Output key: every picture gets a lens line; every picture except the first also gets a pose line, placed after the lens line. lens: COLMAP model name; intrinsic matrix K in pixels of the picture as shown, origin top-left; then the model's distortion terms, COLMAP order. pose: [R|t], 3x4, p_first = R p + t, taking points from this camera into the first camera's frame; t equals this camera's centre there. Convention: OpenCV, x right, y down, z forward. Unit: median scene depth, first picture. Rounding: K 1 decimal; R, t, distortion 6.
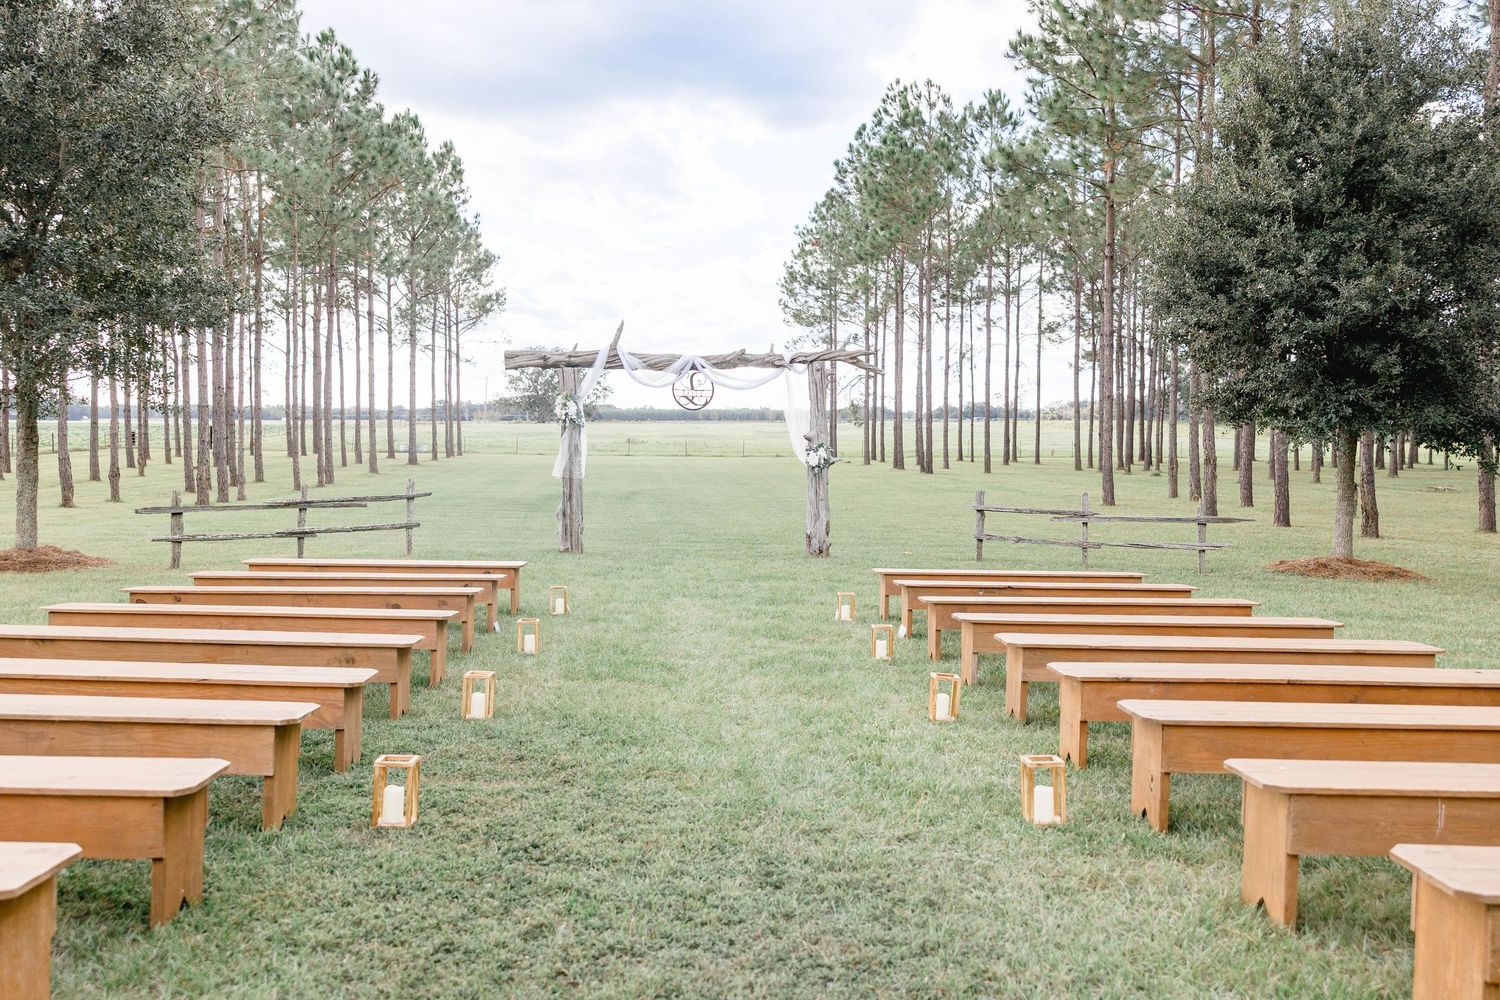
lens RADIAL K [[1309.9, 0, 754.4], [0, 1309.9, 492.4], [0, 0, 1]] dist [0.036582, 0.000409]
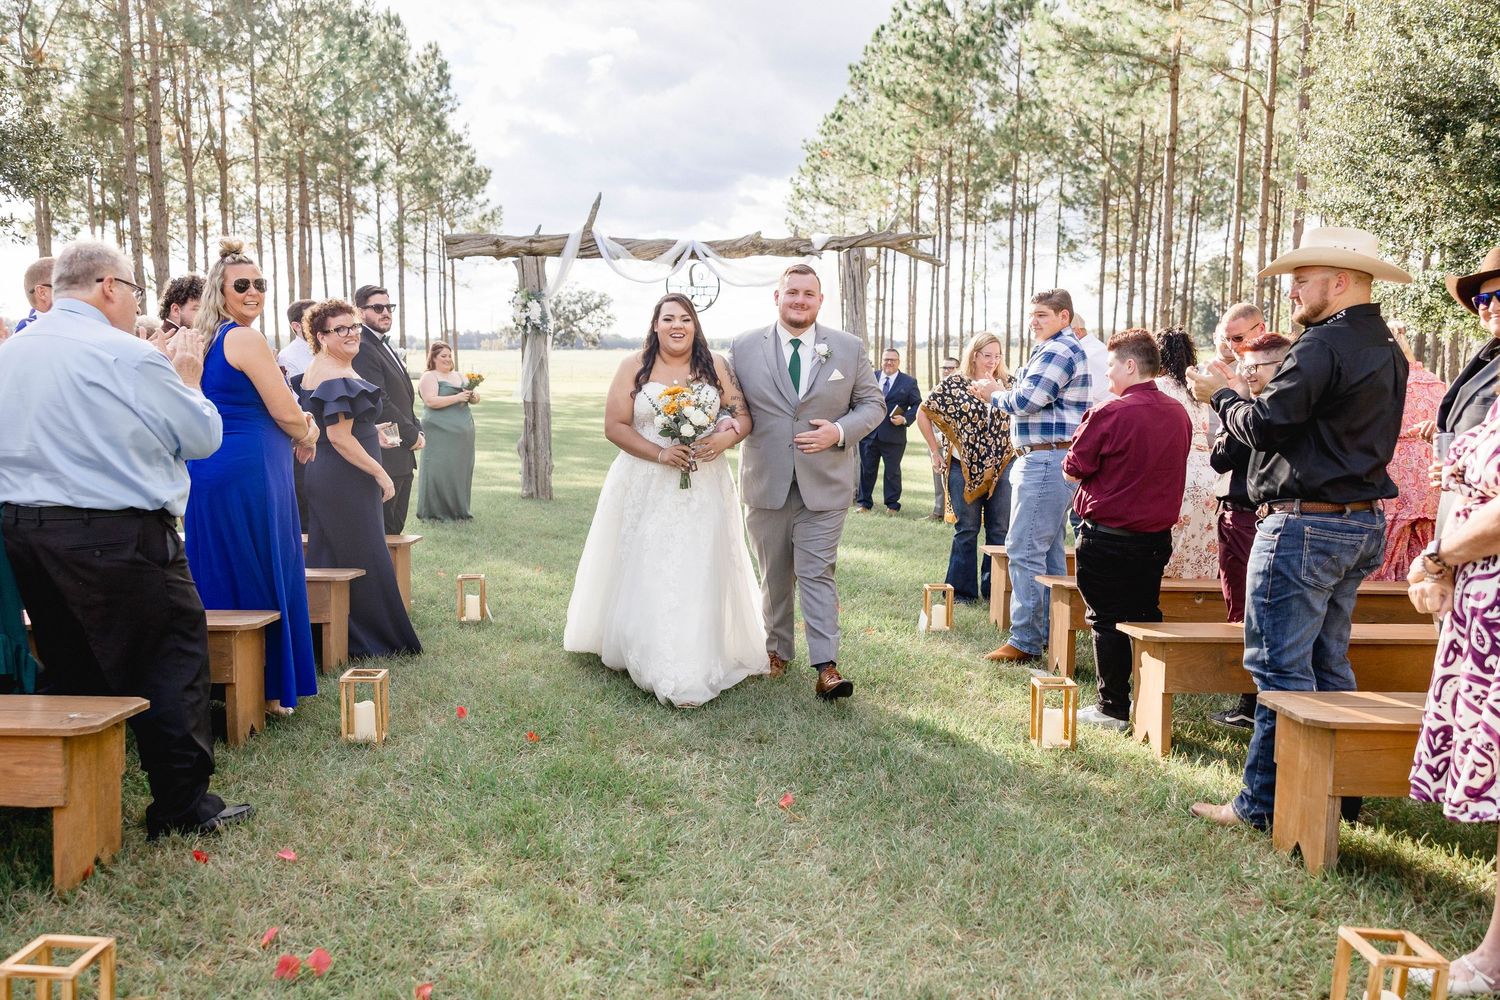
lens RADIAL K [[1211.5, 0, 739.5], [0, 1211.5, 522.5], [0, 0, 1]] dist [0.009119, 0.000037]
pose [[0.999917, -0.000124, -0.012890, -0.004506], [0.001213, 0.996424, 0.084483, -0.000190], [0.012834, -0.084492, 0.996342, 0.121752]]
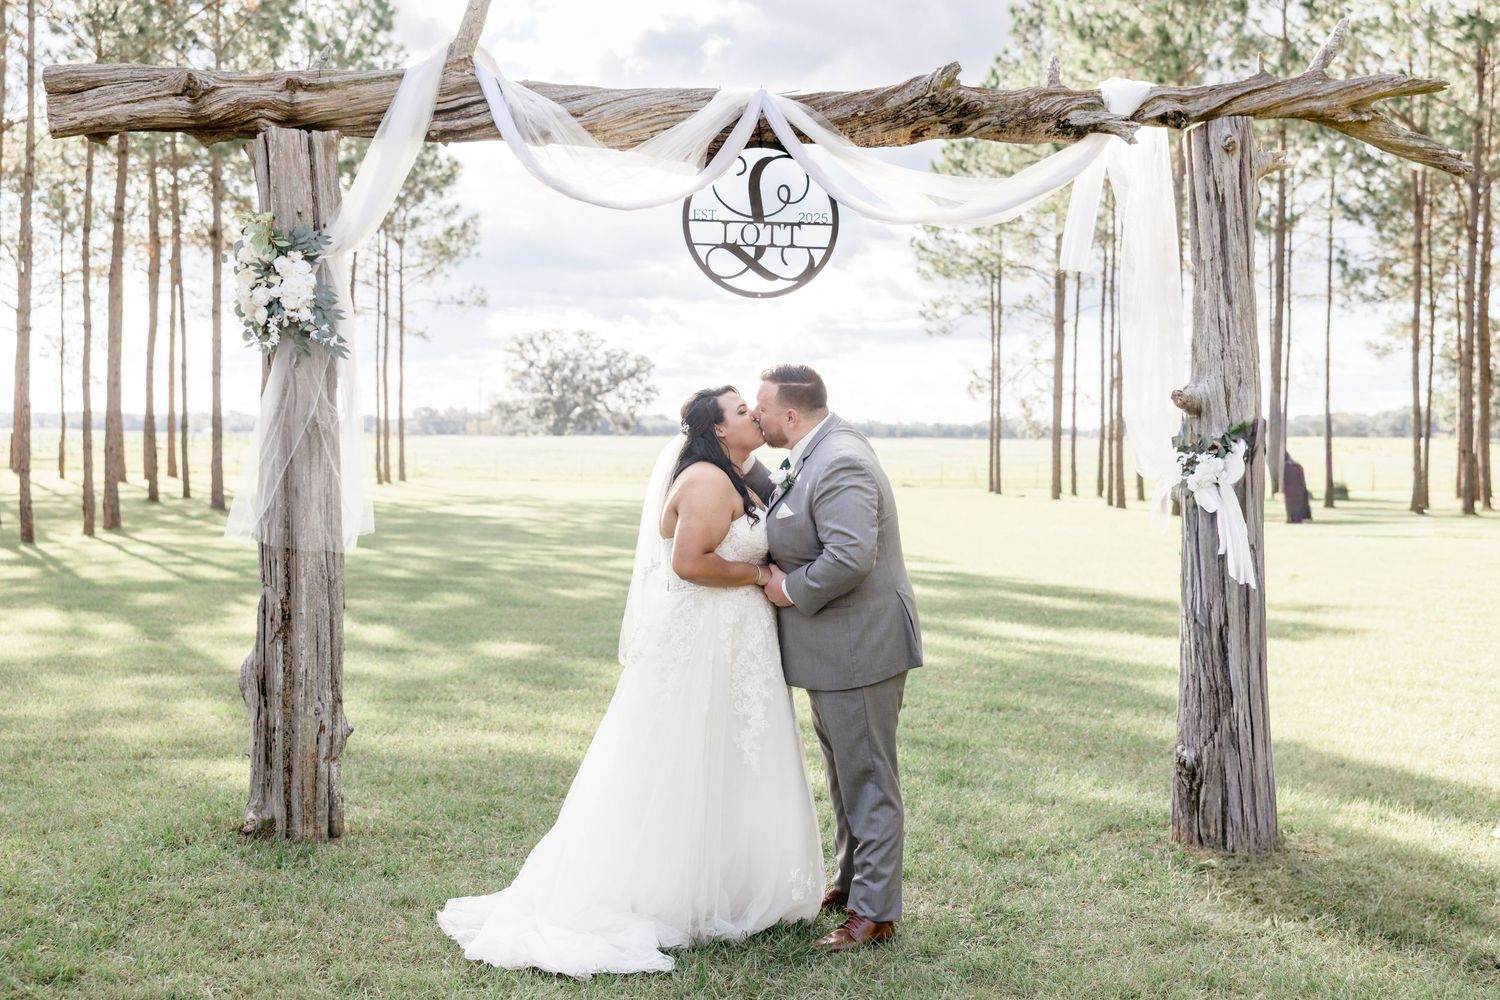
lens RADIAL K [[1608.4, 0, 832.0], [0, 1608.4, 468.4], [0, 0, 1]] dist [0.021625, 0.000000]
pose [[0.999917, 0.005456, -0.011703, -0.012062], [-0.005917, 0.999193, -0.039717, -0.006369], [0.011477, 0.039783, 0.999142, 0.289341]]
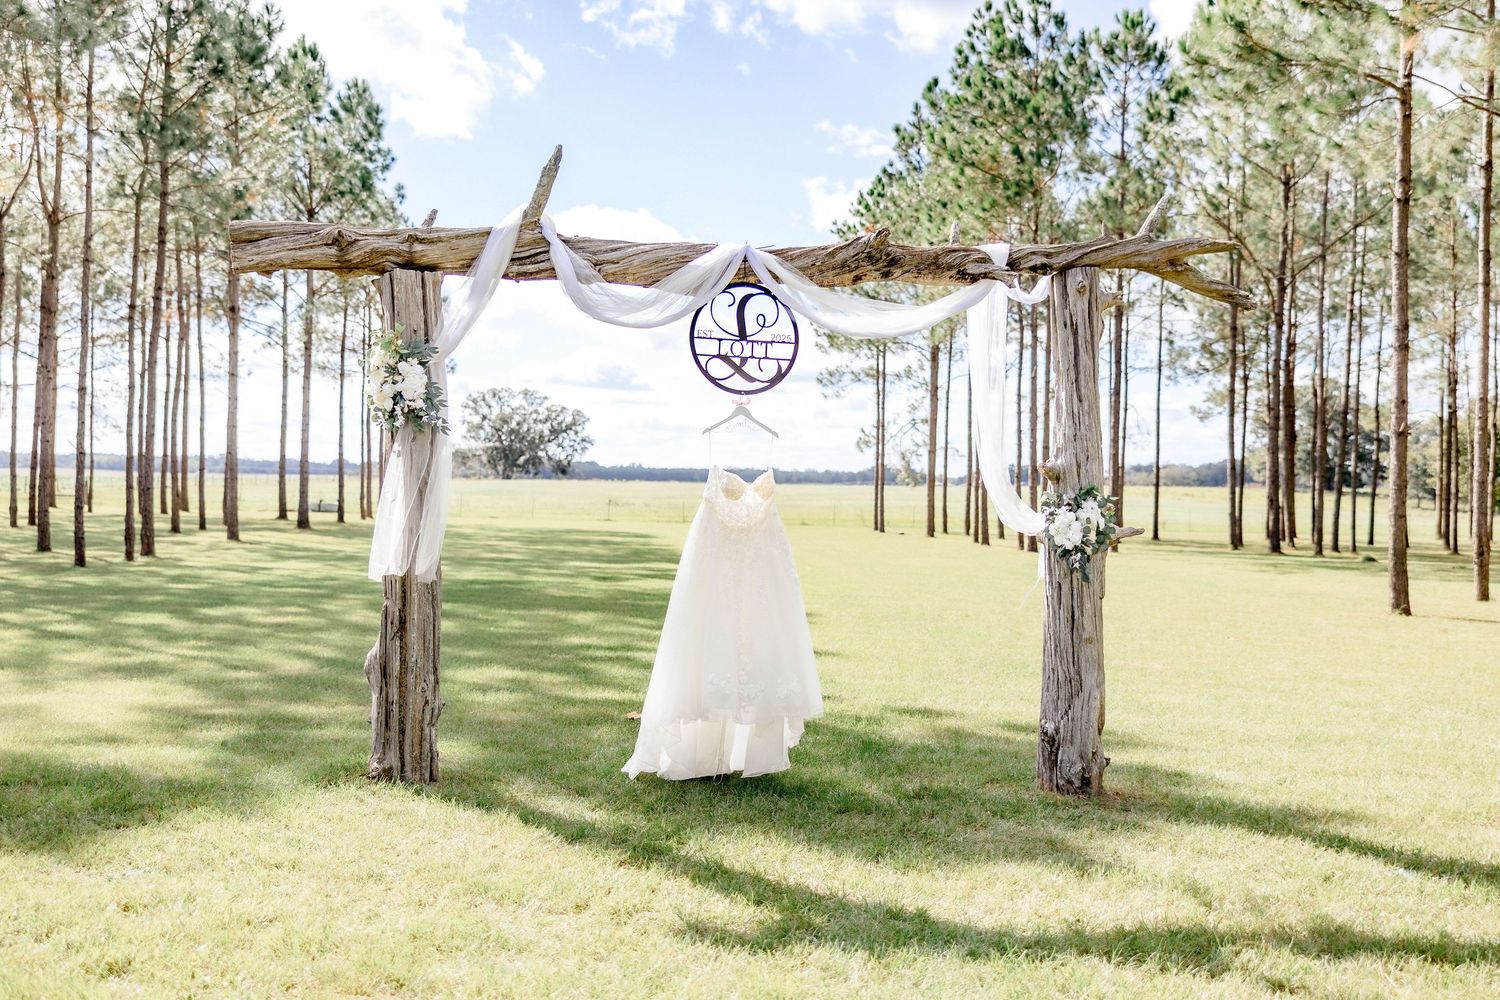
lens RADIAL K [[1381.0, 0, 751.9], [0, 1381.0, 484.5], [0, 0, 1]] dist [0.082314, 0.003266]
pose [[0.999897, 0.014137, 0.002307, -0.019363], [-0.013984, 0.998306, -0.056482, -0.006344], [-0.003101, 0.056444, 0.998401, 0.261575]]
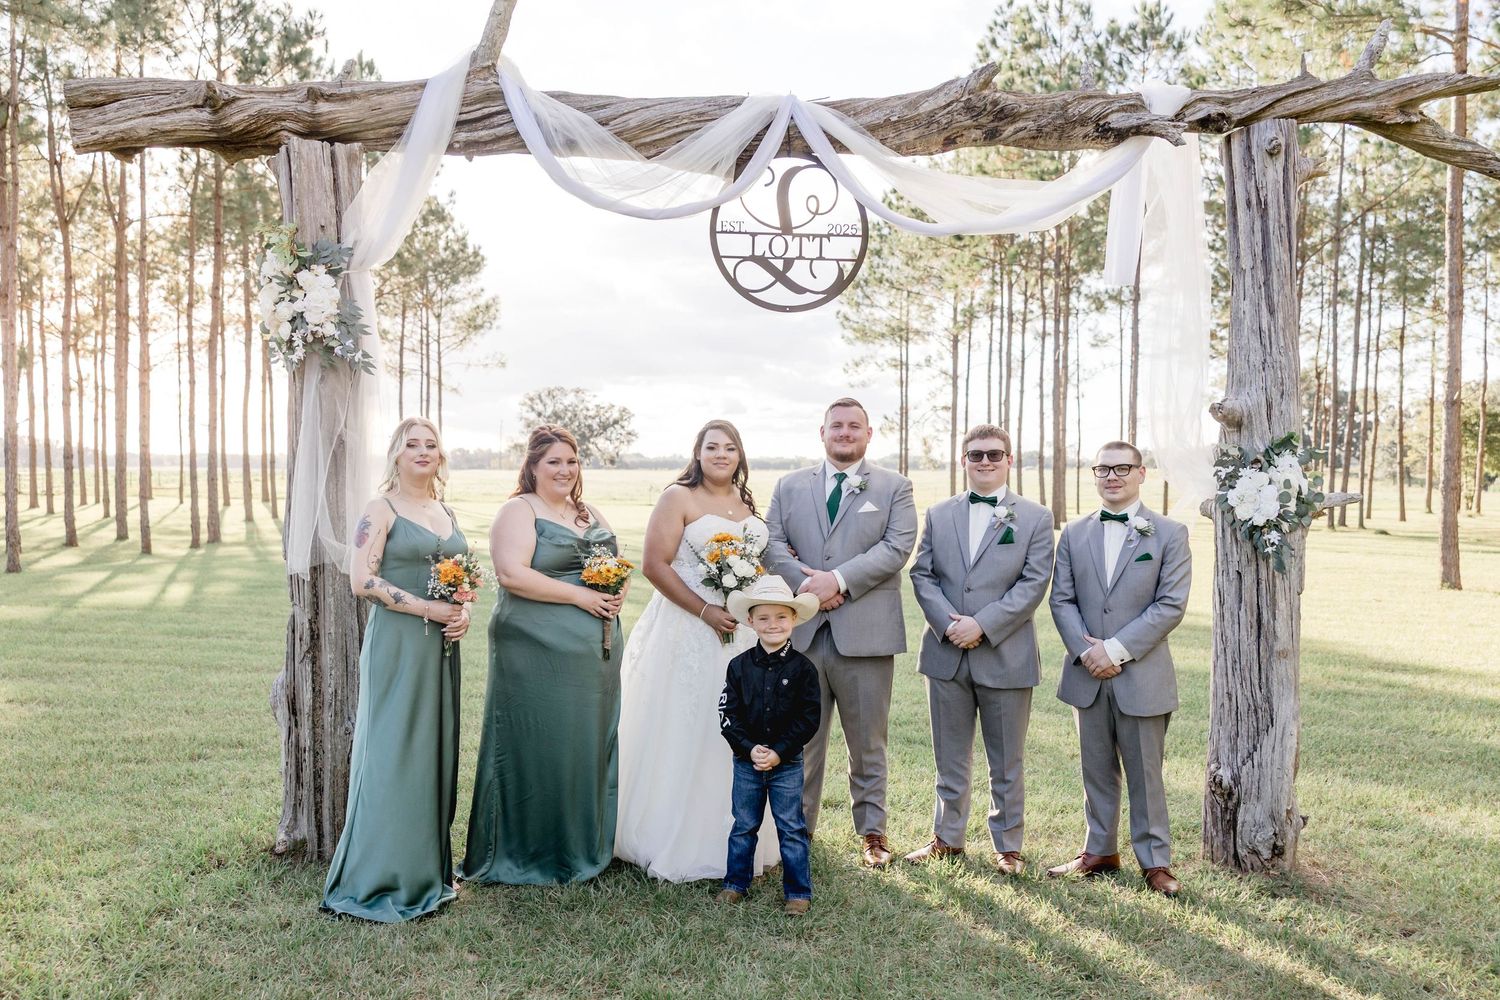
lens RADIAL K [[1211.5, 0, 733.0], [0, 1211.5, 526.9], [0, 0, 1]] dist [0.009119, 0.000037]
pose [[0.999291, 0.002148, -0.037576, -0.020947], [-0.002629, 0.999915, -0.012742, -0.006952], [0.037545, 0.012832, 0.999213, 0.325402]]
